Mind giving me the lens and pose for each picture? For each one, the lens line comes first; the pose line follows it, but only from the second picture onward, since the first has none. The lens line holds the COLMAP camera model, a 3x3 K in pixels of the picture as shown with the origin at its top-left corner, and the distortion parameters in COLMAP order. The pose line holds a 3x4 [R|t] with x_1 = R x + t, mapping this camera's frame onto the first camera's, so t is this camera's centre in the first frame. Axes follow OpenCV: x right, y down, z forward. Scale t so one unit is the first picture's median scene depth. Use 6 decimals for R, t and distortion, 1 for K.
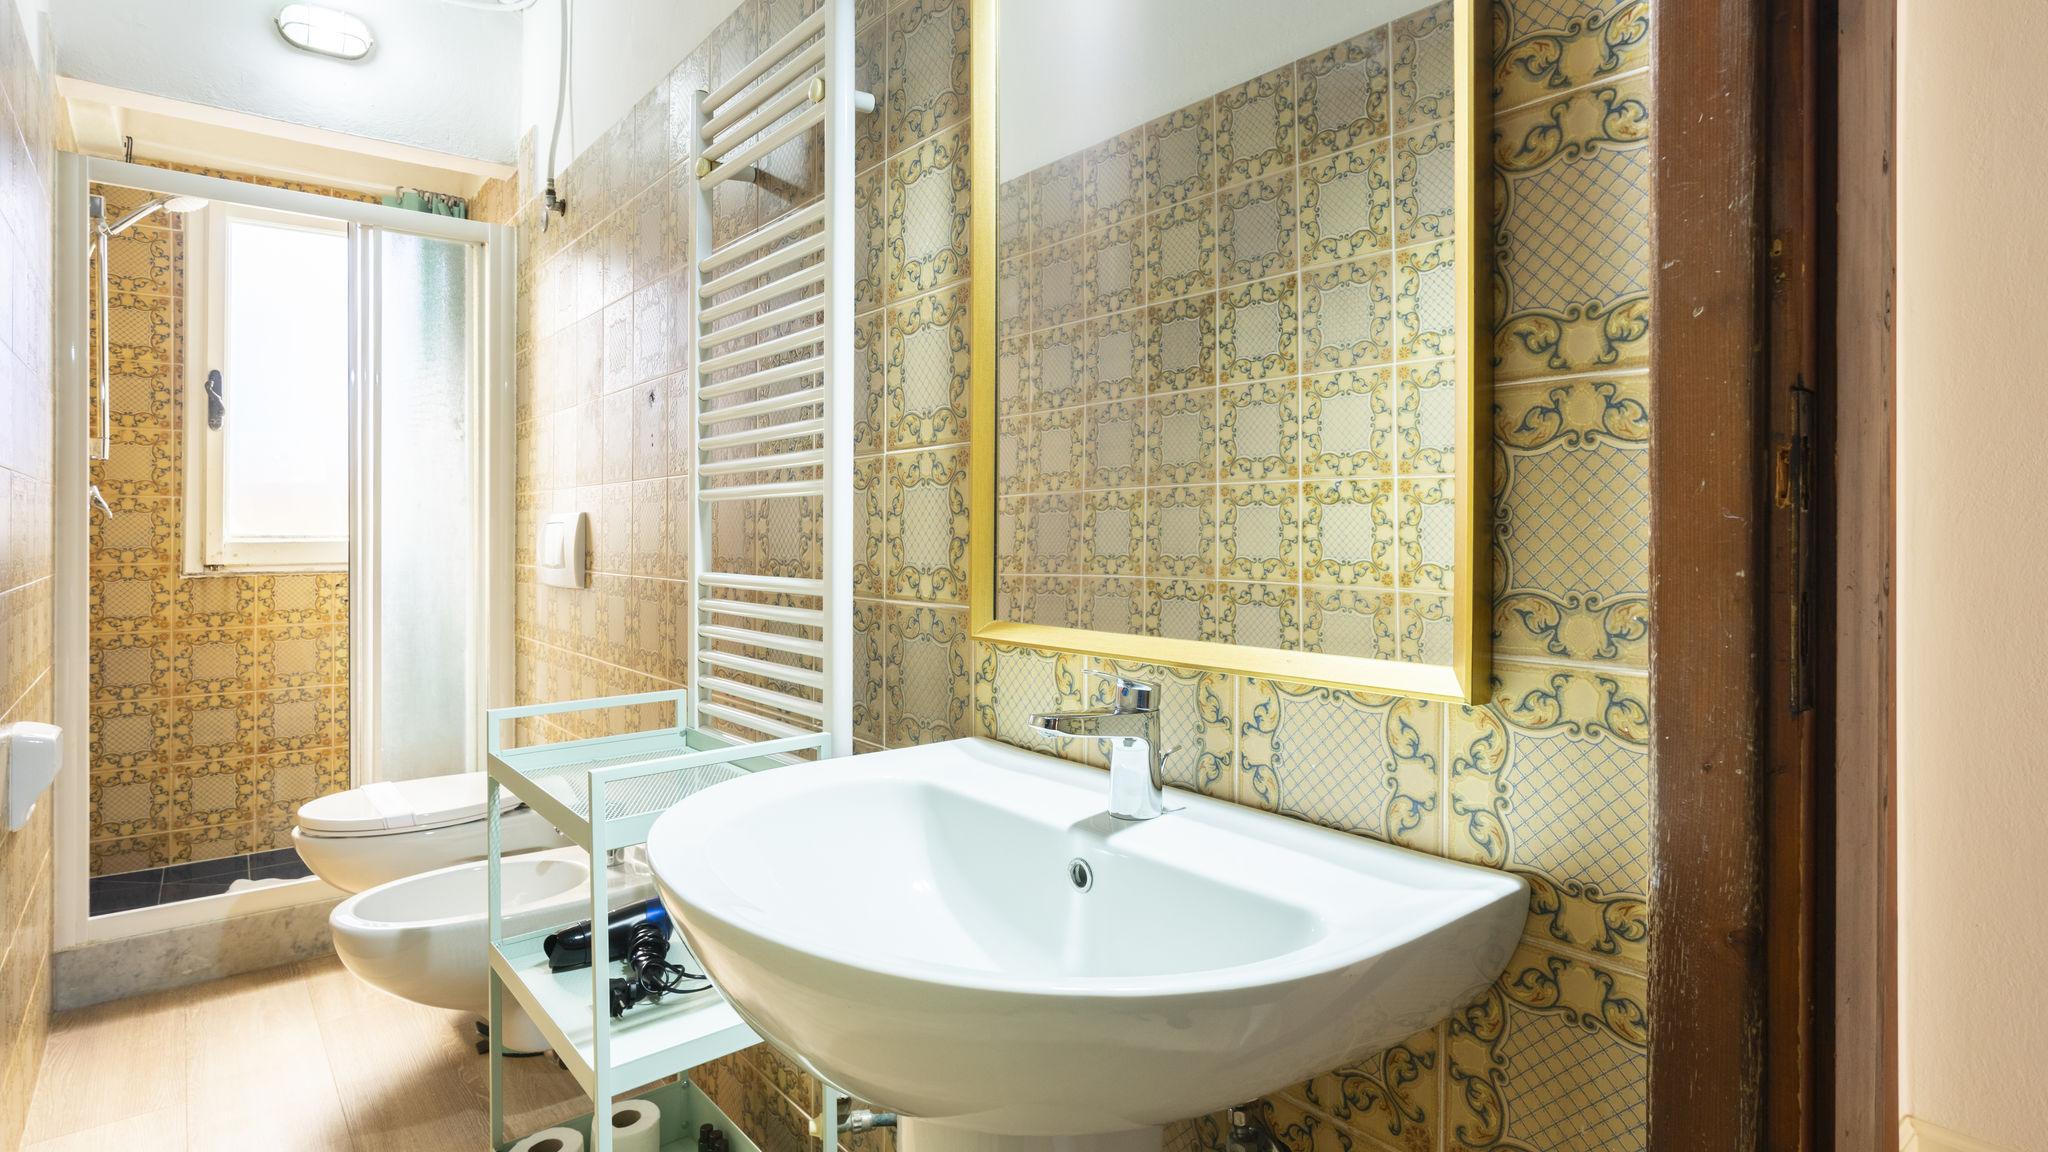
lens RADIAL K [[1138.7, 0, 1033.9], [0, 1138.7, 537.0], [0, 0, 1]] dist [-0.003368, 0.014097]
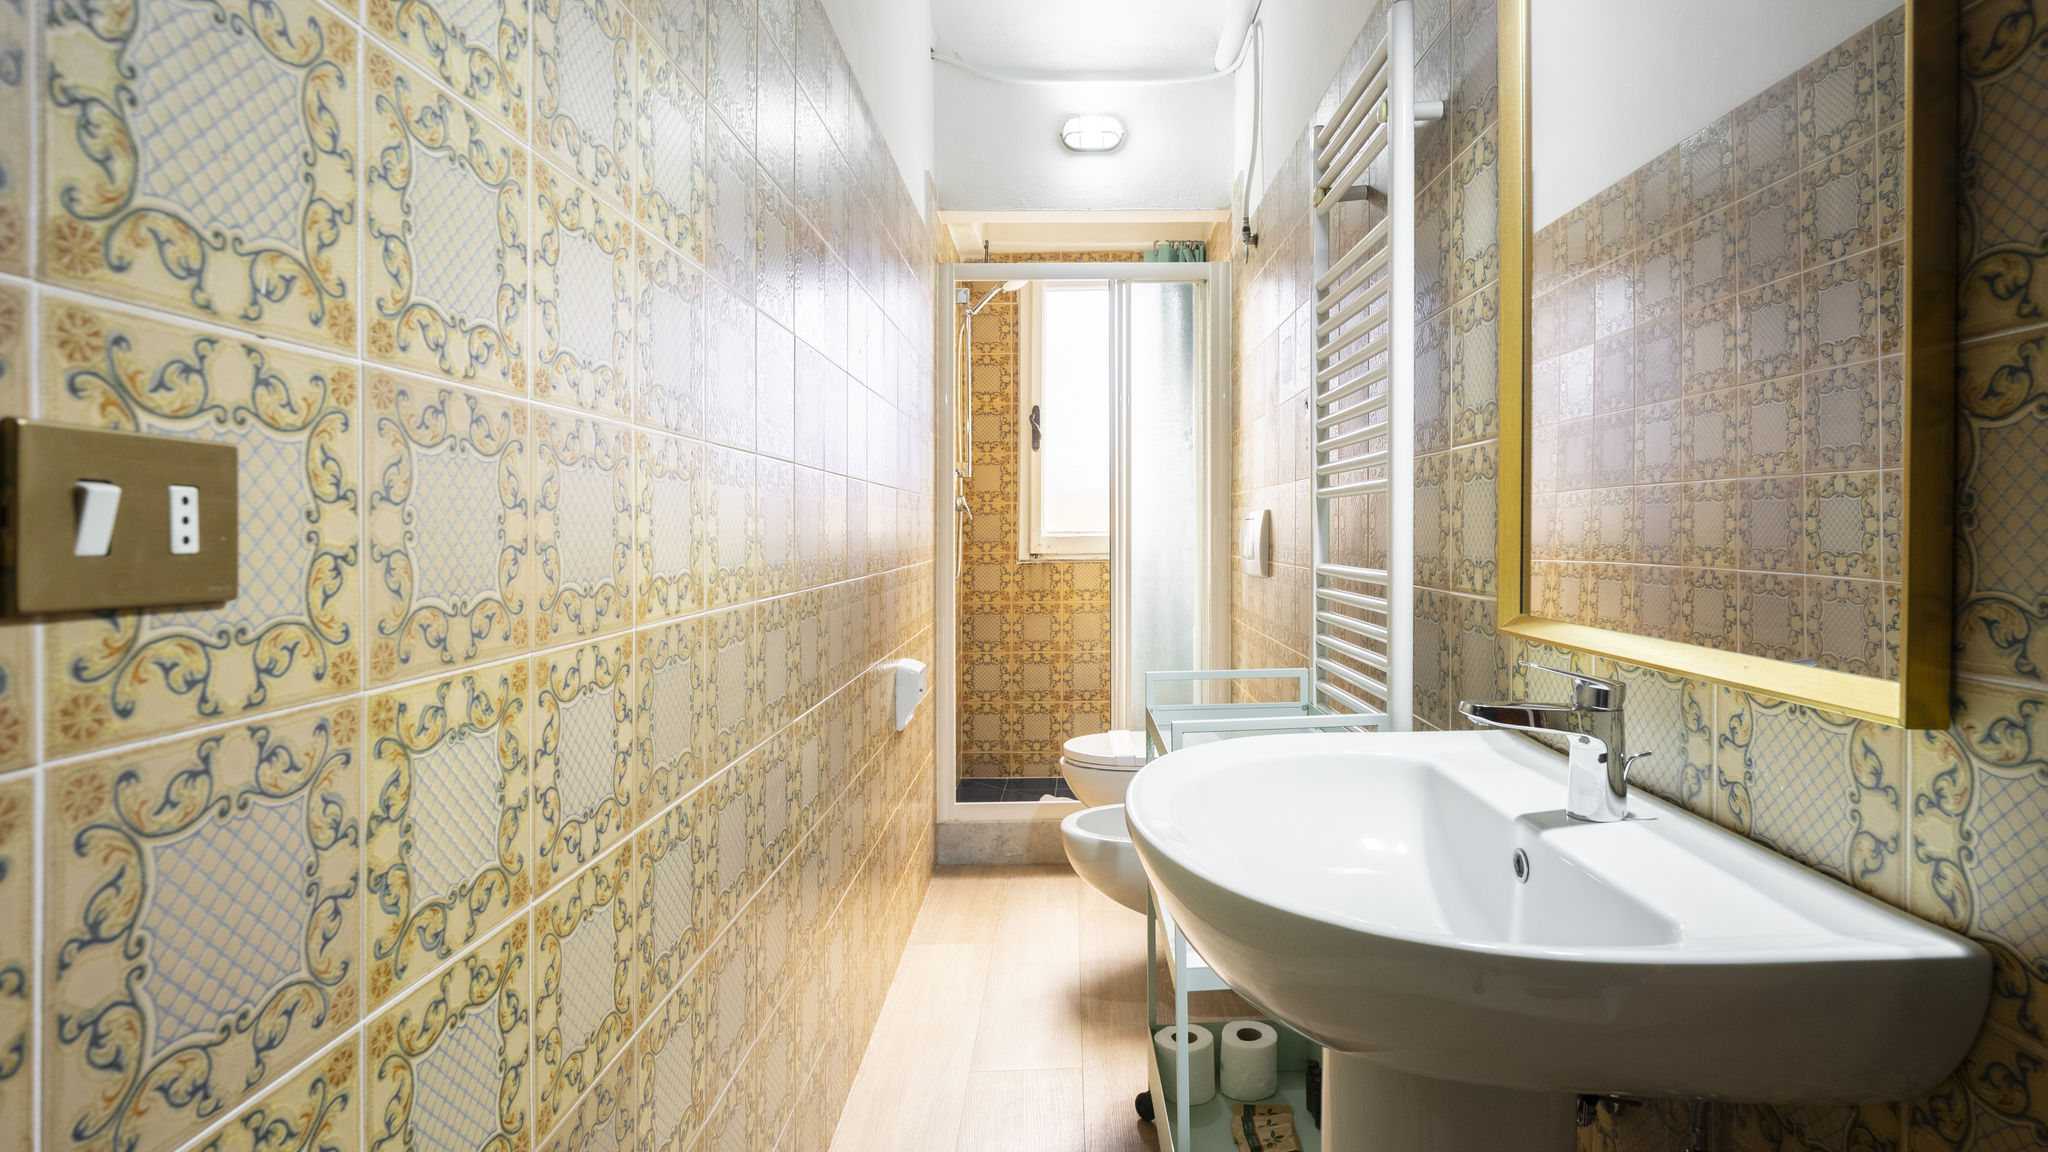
lens RADIAL K [[1138.7, 0, 1017.5], [0, 1138.7, 532.3], [0, 0, 1]] dist [-0.003368, 0.014097]
pose [[0.764921, -0.003863, -0.644113, 0.150852], [0.004677, 0.999989, -0.000444, 0.000051], [0.644107, -0.002673, 0.764931, -0.024112]]
